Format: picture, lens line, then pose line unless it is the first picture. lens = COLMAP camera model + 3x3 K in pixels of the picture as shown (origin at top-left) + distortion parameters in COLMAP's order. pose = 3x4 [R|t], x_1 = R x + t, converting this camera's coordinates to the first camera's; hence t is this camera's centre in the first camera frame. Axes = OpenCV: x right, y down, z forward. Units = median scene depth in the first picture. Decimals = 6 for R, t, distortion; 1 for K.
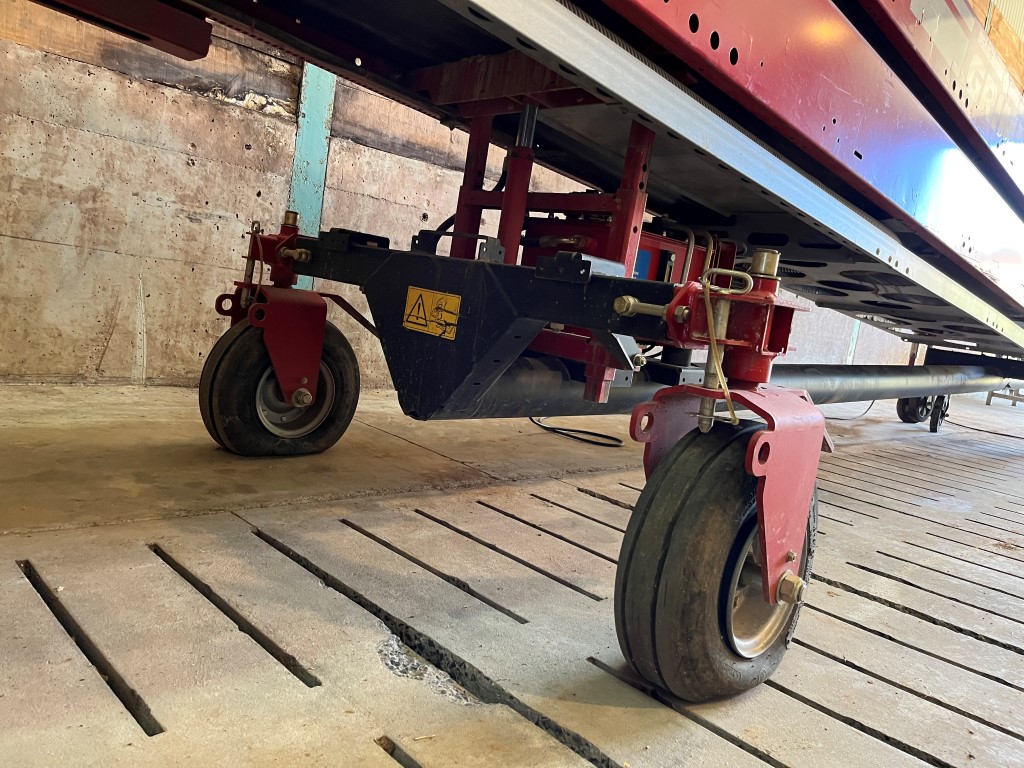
lens RADIAL K [[763.4, 0, 512.0], [0, 763.4, 384.0], [0, 0, 1]] dist [0.073052, -0.098258]
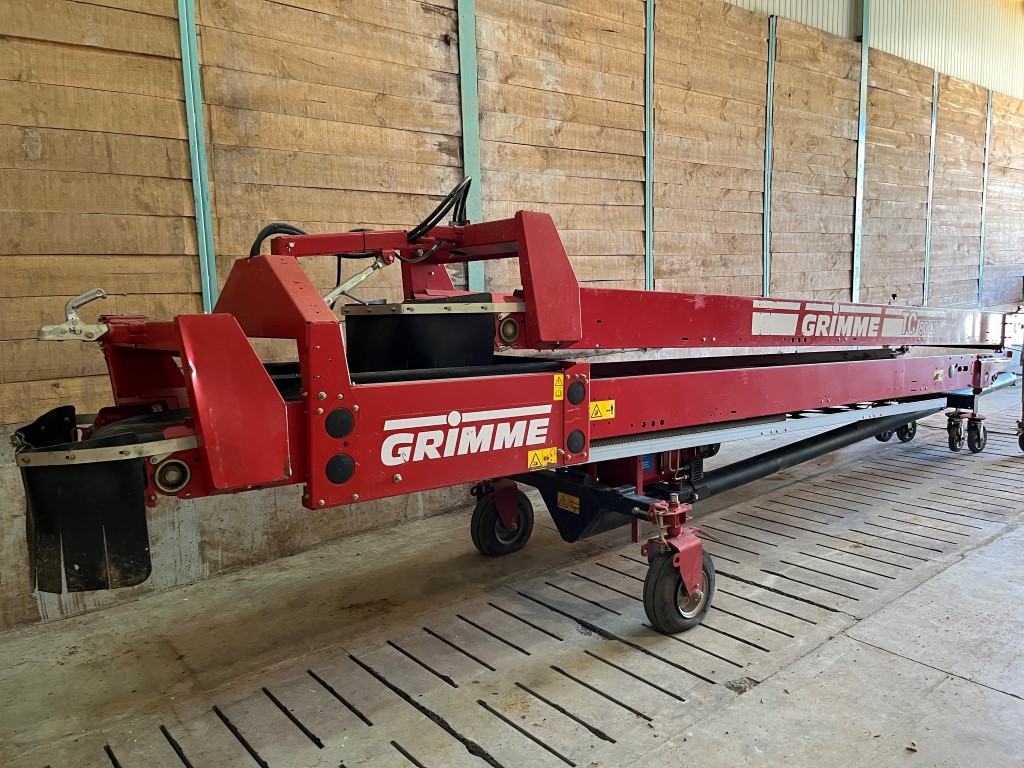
lens RADIAL K [[763.4, 0, 512.0], [0, 763.4, 384.0], [0, 0, 1]] dist [0.073052, -0.098258]
pose [[0.979558, -0.161528, -0.119891, 0.098427], [0.163448, 0.986532, 0.006293, -0.611504], [0.117260, -0.025760, 0.992767, -1.838064]]
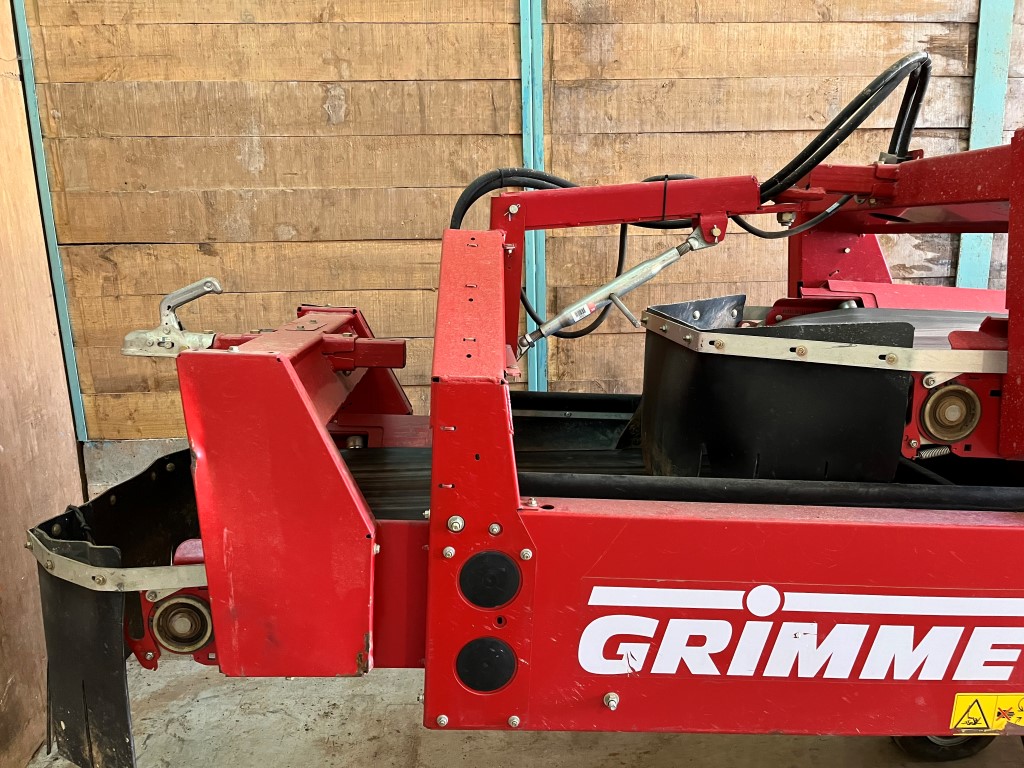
lens RADIAL K [[755.3, 0, 486.9], [0, 755.3, 434.2], [0, 0, 1]] dist [0.002245, -0.006312]
pose [[0.710022, -0.013108, -0.704057, 0.095554], [0.045399, 0.998599, 0.027192, -0.781559], [0.702714, -0.051270, 0.709622, -0.645293]]
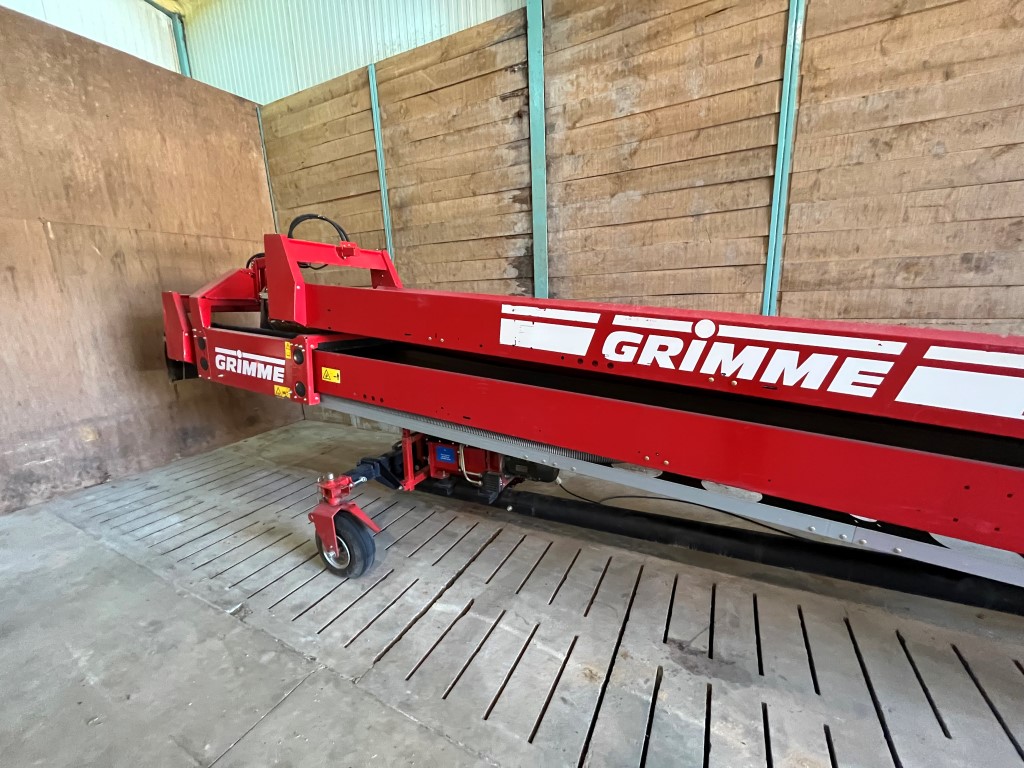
lens RADIAL K [[403.1, 0, 499.3], [0, 403.1, 390.3], [0, 0, 1]] dist [-0.000257, -0.000521]
pose [[0.292997, 0.045852, -0.955013, 2.106088], [-0.040691, 0.998542, 0.035458, -0.576977], [0.955247, 0.028471, 0.294435, 0.944106]]
